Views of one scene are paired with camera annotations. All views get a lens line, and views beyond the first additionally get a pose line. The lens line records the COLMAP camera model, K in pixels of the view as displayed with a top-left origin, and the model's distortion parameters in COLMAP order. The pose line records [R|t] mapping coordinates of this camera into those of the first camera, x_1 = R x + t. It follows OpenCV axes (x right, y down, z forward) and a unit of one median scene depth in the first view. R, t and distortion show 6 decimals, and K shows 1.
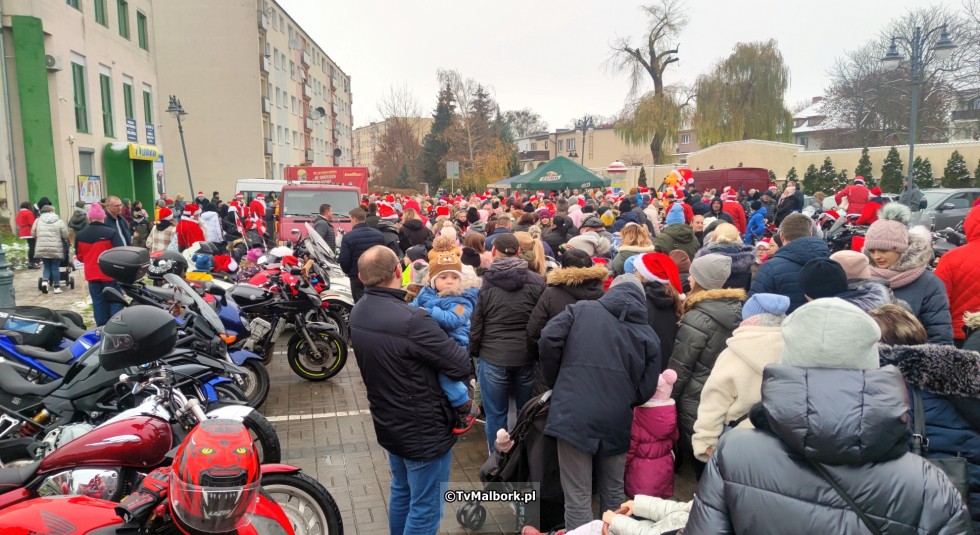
lens RADIAL K [[702.8, 0, 496.8], [0, 702.8, 285.0], [0, 0, 1]] dist [0.081012, -0.077357]
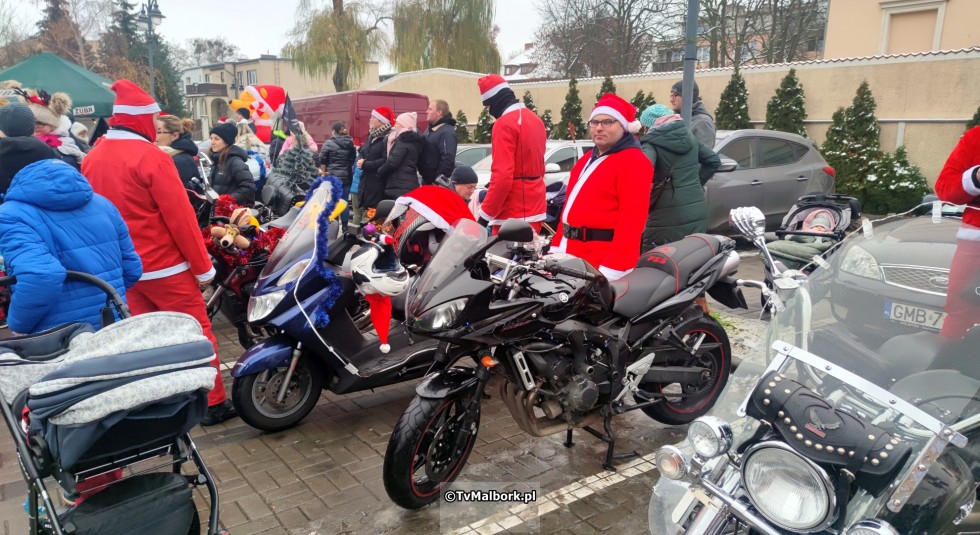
lens RADIAL K [[701.9, 0, 483.6], [0, 701.9, 292.8], [0, 0, 1]] dist [0.064896, -0.048271]
pose [[0.940858, -0.052489, 0.334711, 0.098938], [0.025923, 0.996183, 0.083352, -0.021559], [-0.337809, -0.069746, 0.938627, 0.190063]]
